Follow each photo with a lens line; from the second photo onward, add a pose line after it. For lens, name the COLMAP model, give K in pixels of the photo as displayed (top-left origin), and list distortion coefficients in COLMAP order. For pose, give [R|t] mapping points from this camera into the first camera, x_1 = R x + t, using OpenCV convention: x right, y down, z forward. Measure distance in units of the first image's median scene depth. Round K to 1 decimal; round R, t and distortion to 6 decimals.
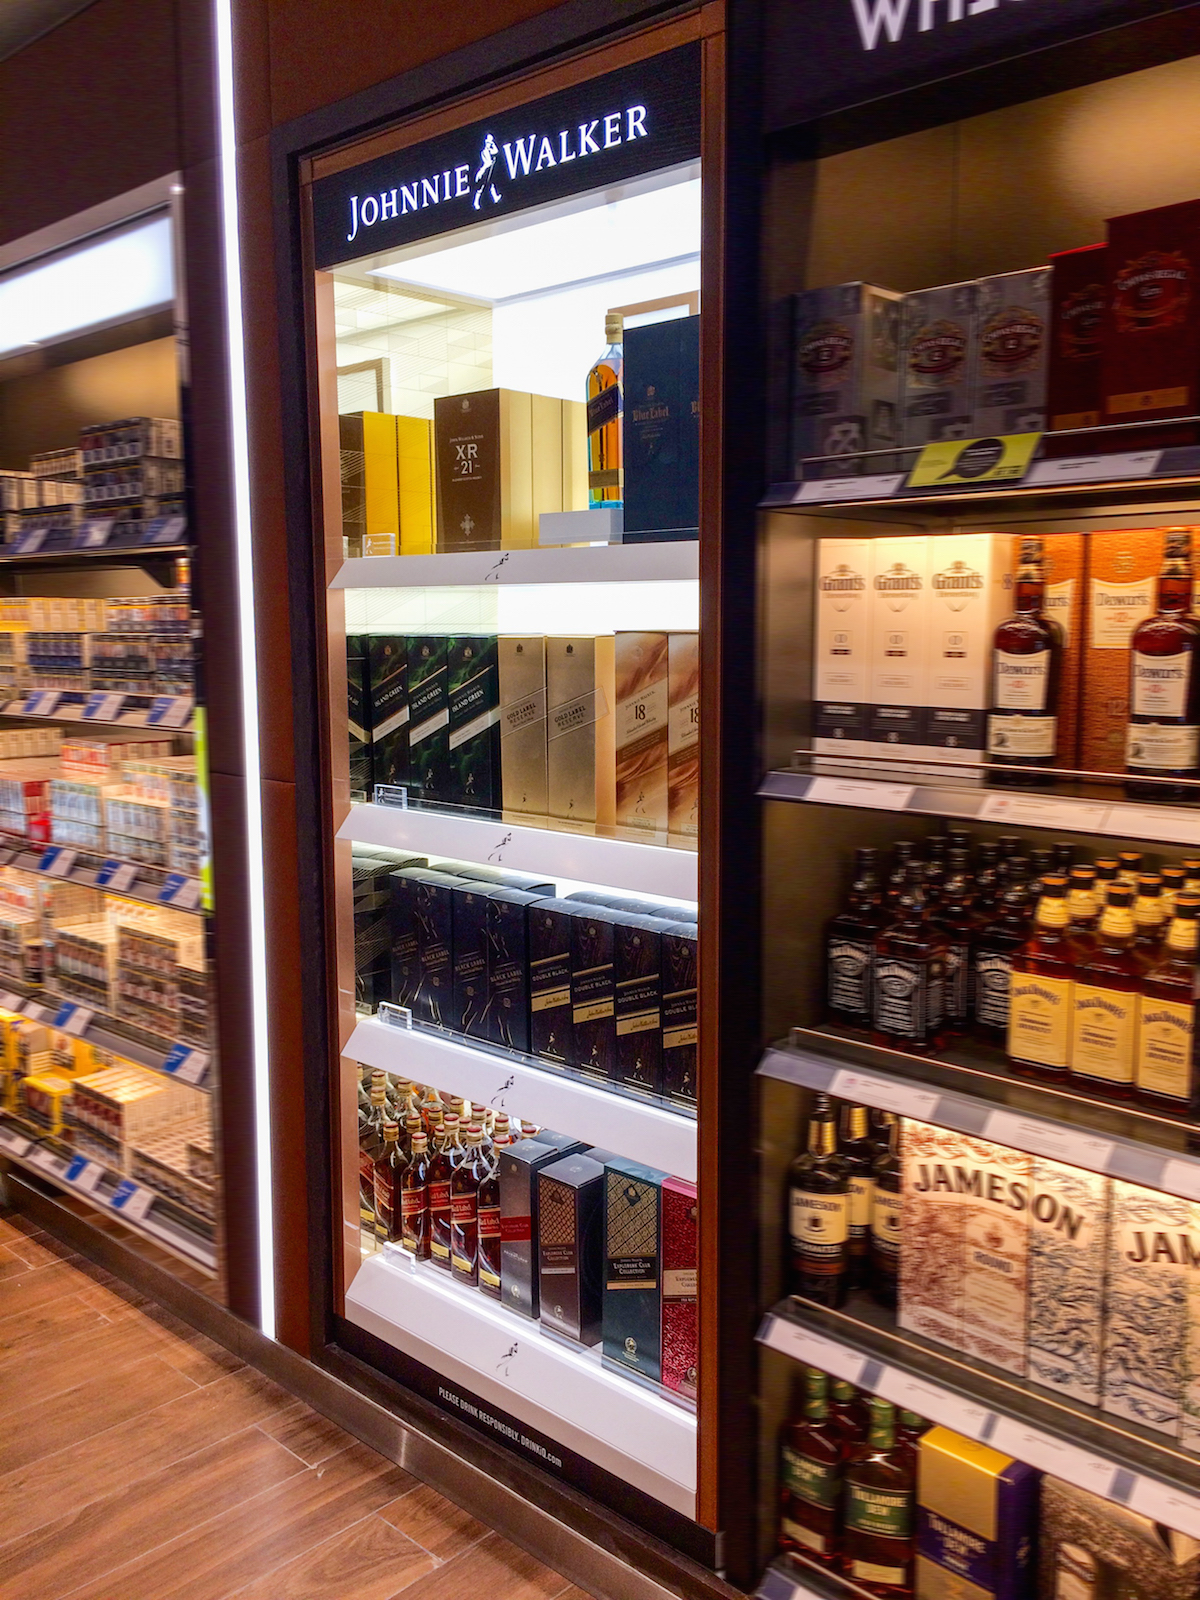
lens RADIAL K [[1364.7, 0, 601.6], [0, 1364.7, 798.5], [0, 0, 1]] dist [0.059253, -0.067487]
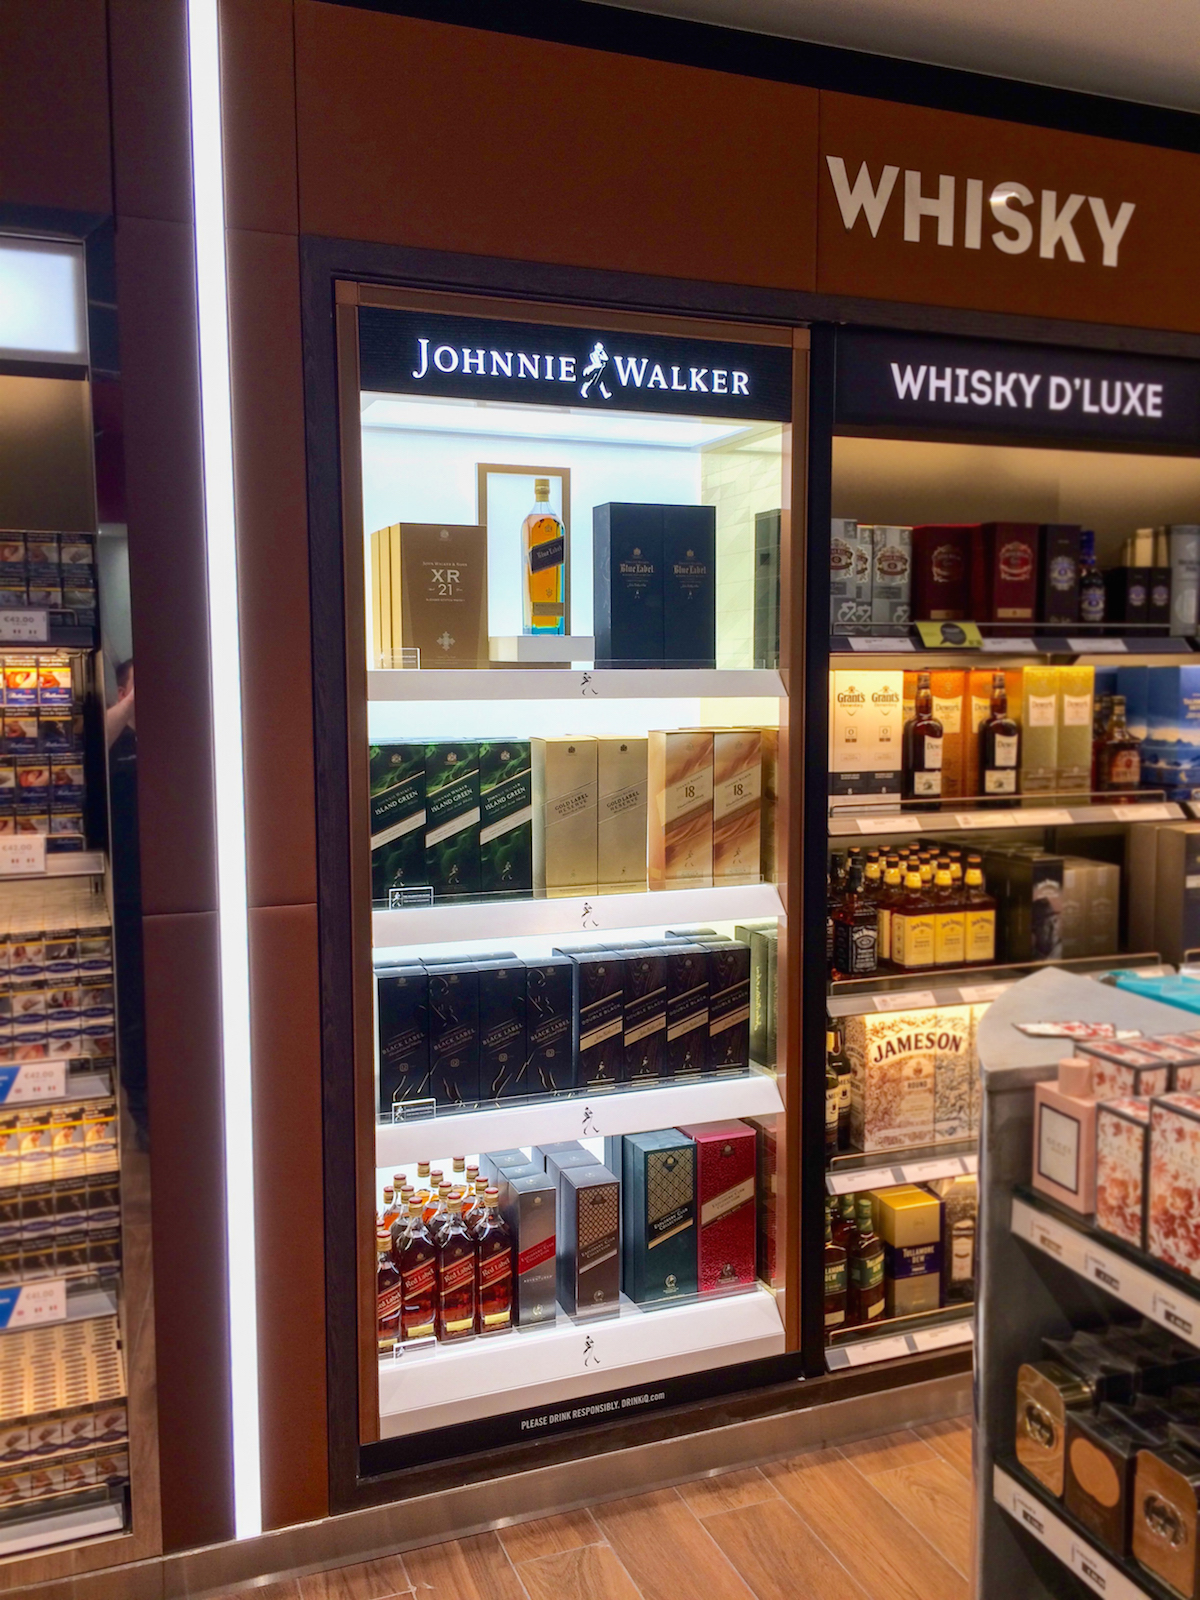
lens RADIAL K [[1364.7, 0, 606.2], [0, 1364.7, 799.7], [0, 0, 1]] dist [0.059253, -0.067487]
pose [[0.422137, -0.084847, 0.902553, -1.245020], [0.121893, 0.991882, 0.036234, -0.116375], [-0.898300, 0.094720, 0.429052, 0.503699]]
